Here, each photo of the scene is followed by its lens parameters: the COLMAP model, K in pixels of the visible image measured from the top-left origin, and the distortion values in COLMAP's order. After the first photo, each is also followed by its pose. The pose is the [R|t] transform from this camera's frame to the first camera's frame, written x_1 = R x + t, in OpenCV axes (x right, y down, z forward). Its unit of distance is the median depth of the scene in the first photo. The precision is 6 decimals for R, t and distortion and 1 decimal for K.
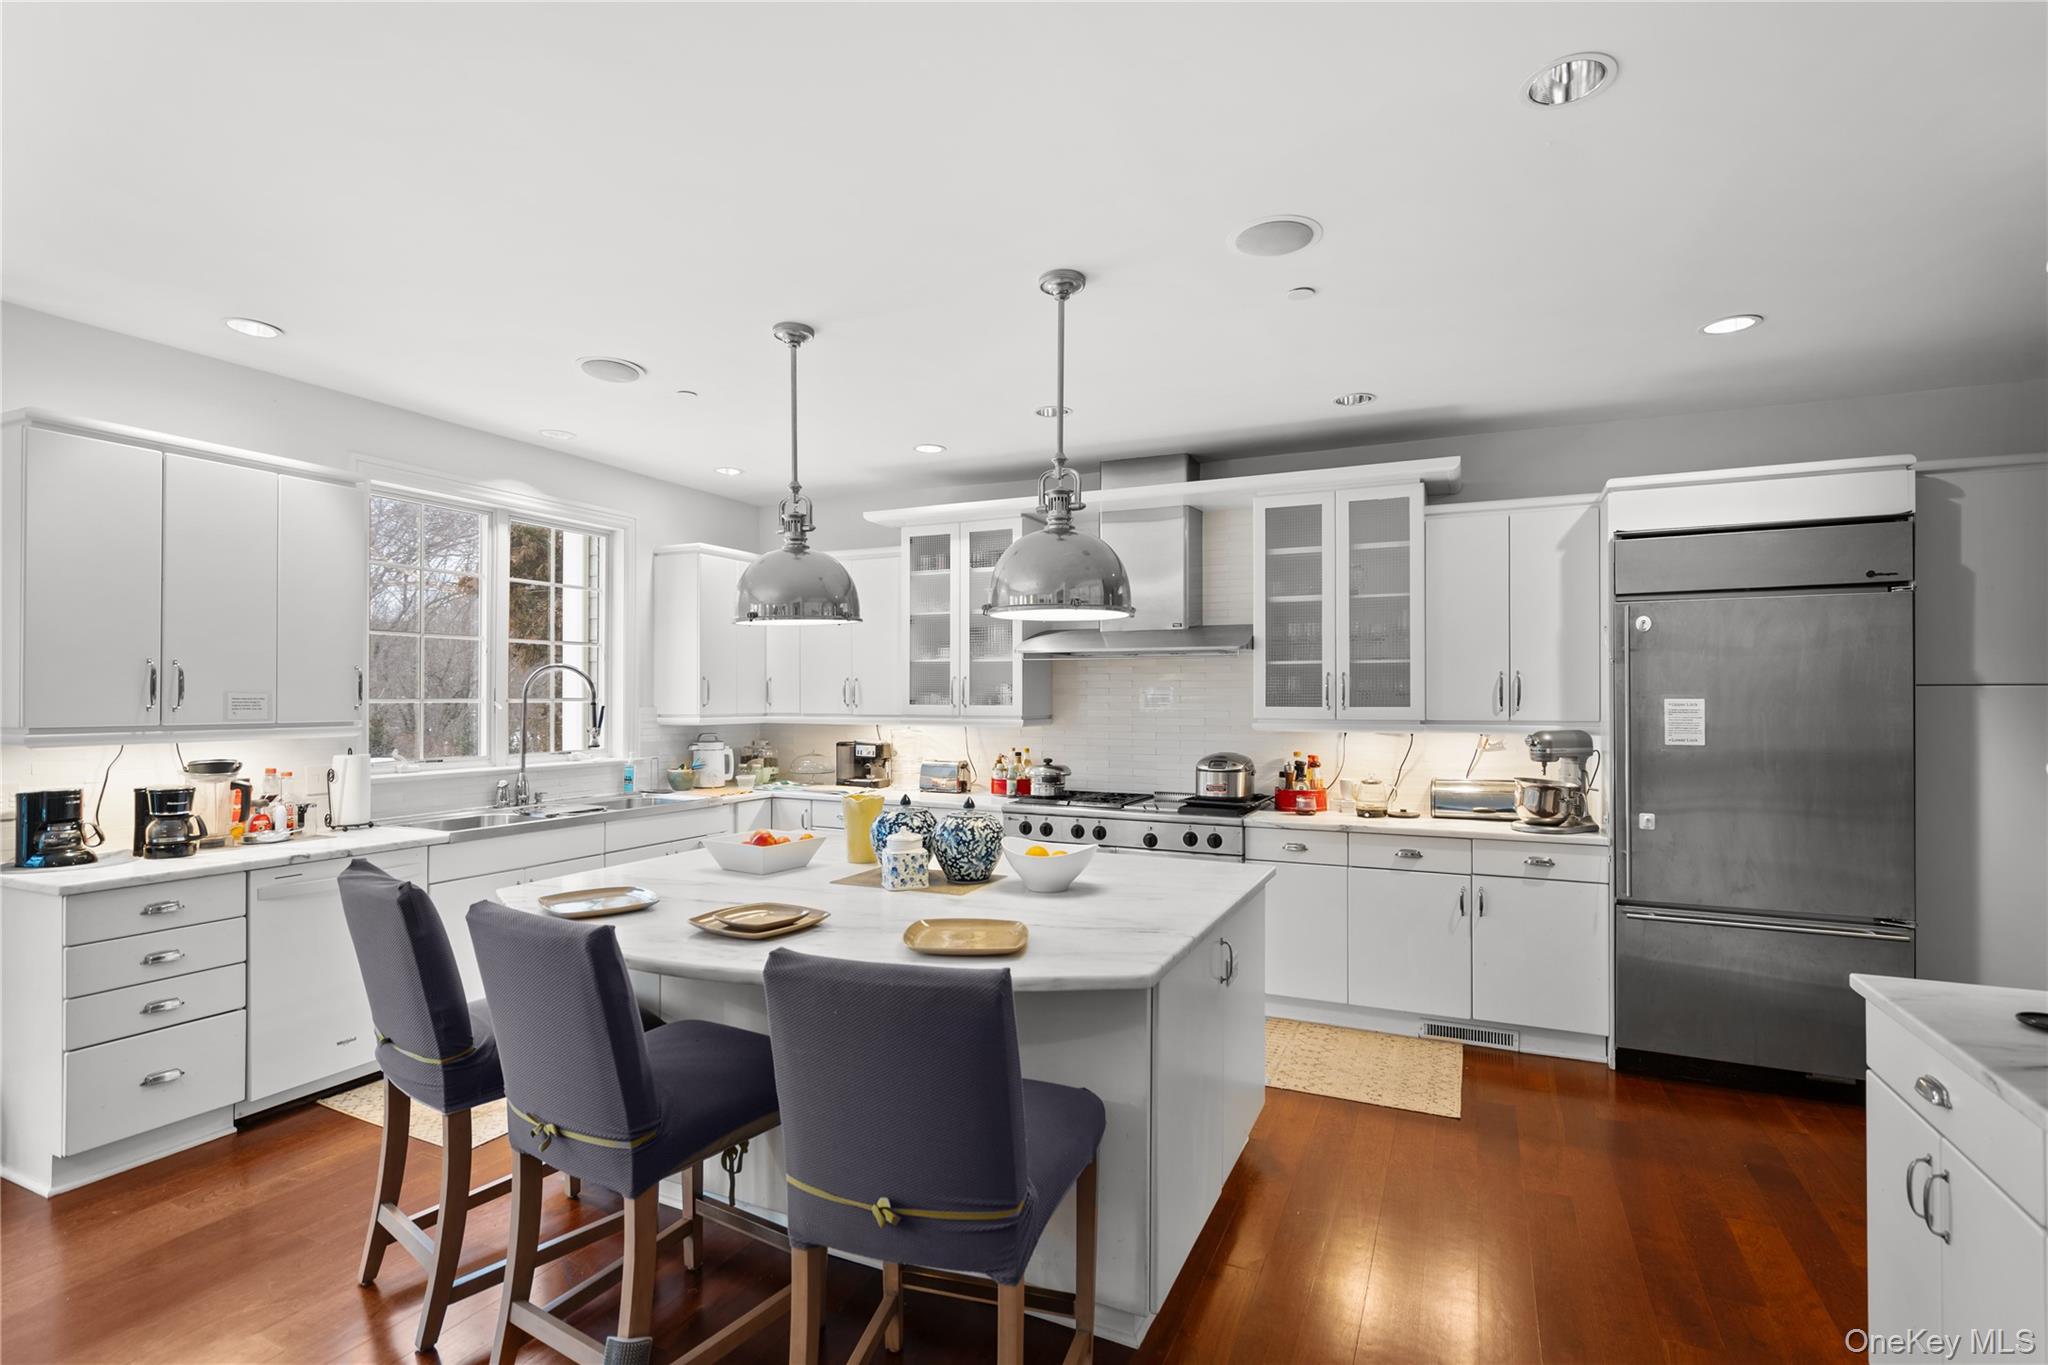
lens RADIAL K [[957.3, 0, 1012.9], [0, 957.3, 685.7], [0, 0, 1]] dist [-0.002958, -0.000061]
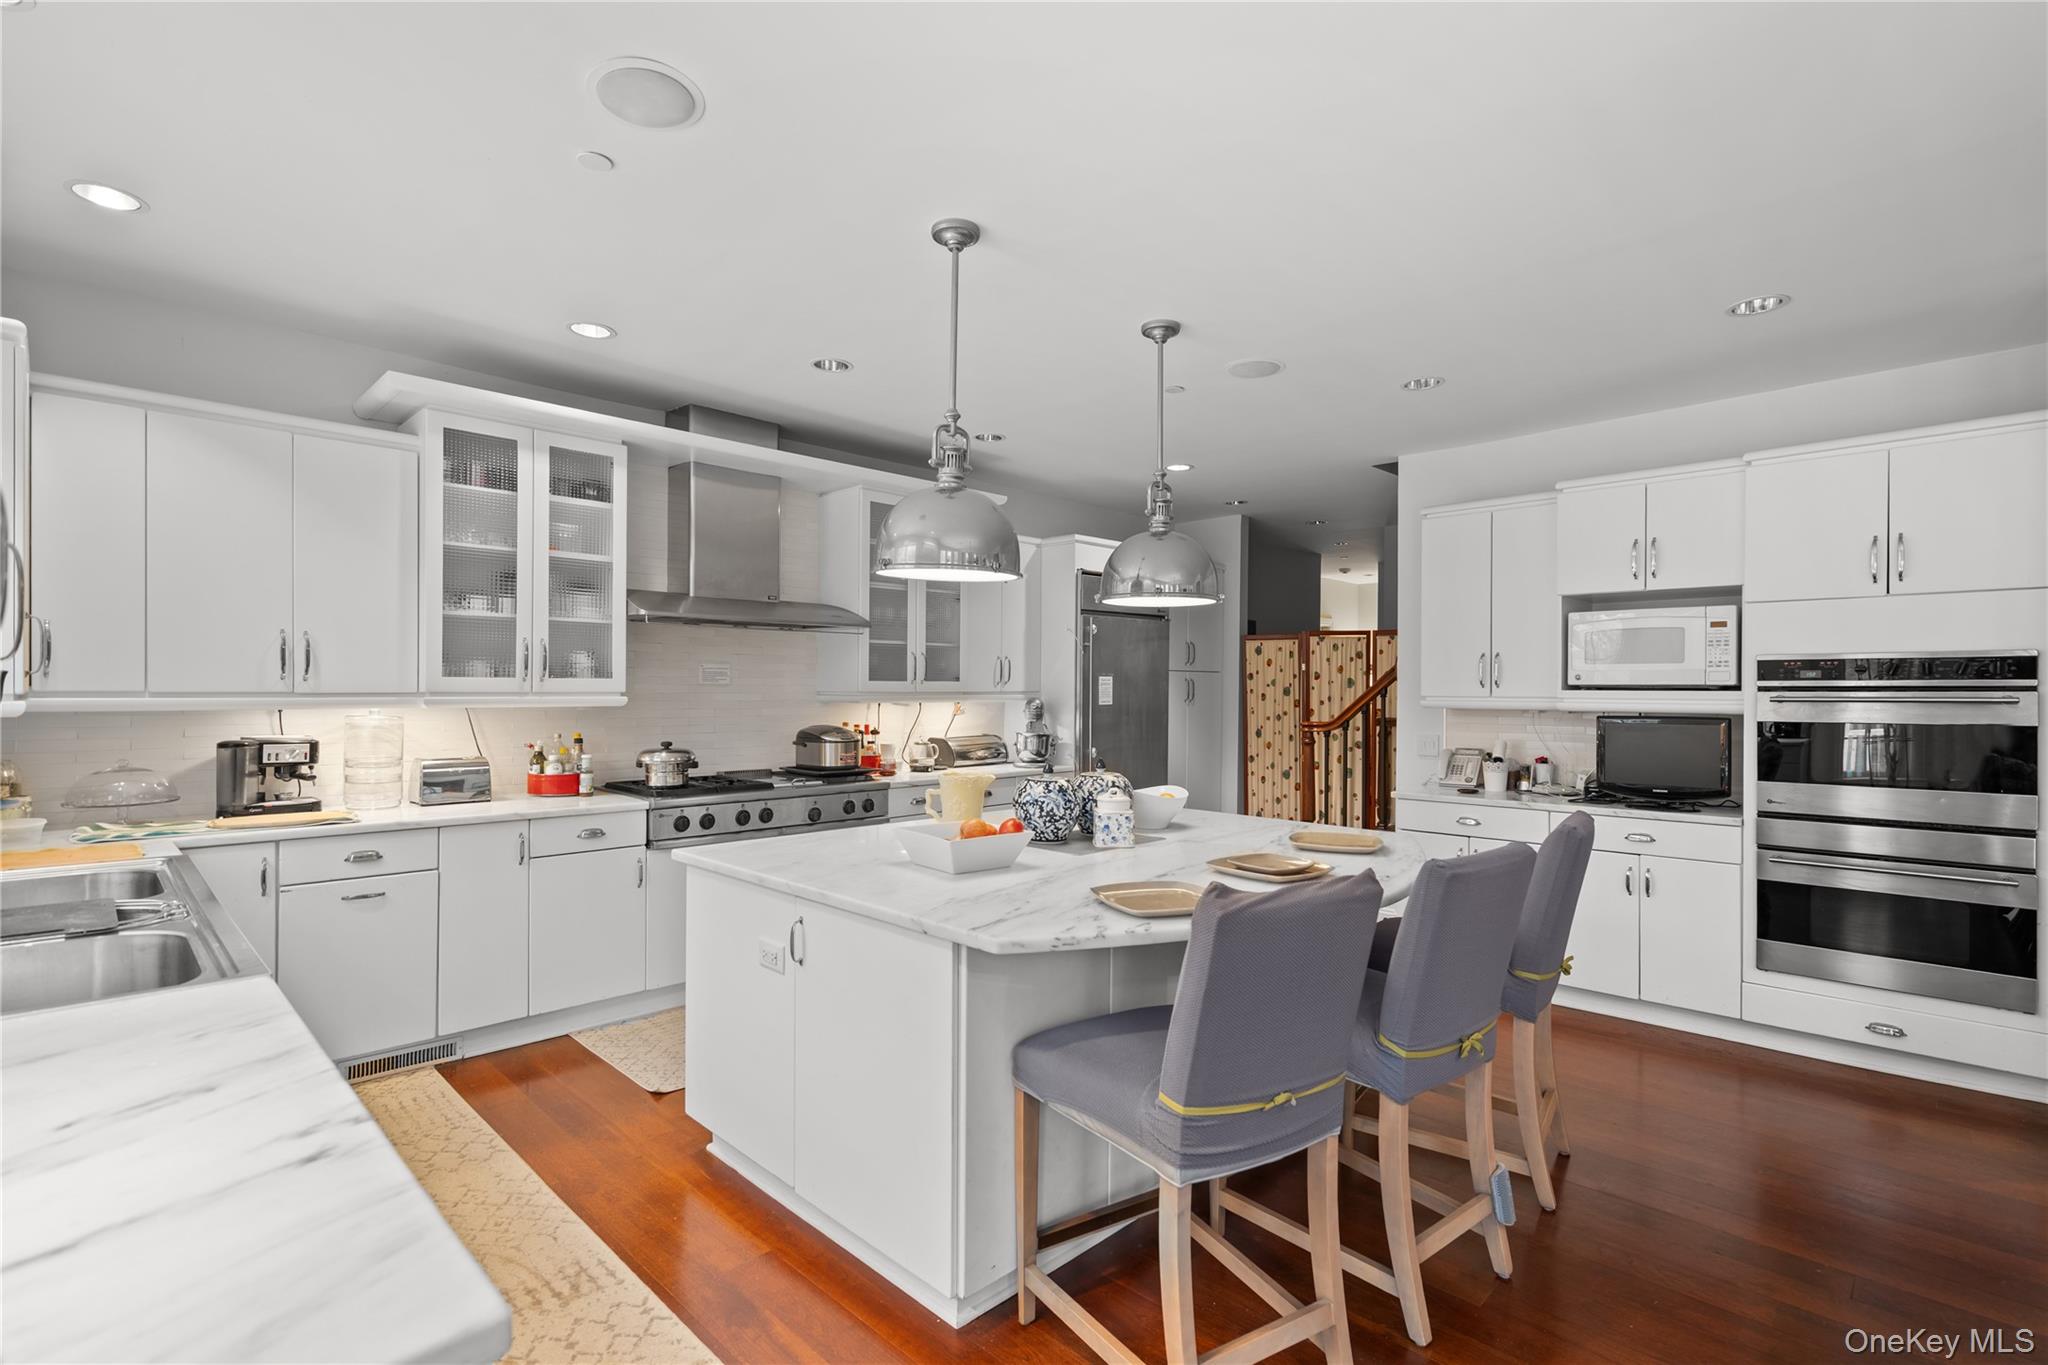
lens RADIAL K [[957.3, 0, 1012.9], [0, 957.3, 685.7], [0, 0, 1]] dist [-0.002958, -0.000061]
pose [[0.338014, 0.001616, 0.941140, -0.692462], [-0.015765, 0.999868, 0.003945, 0.019728], [-0.941009, -0.016171, 0.337995, 0.453206]]
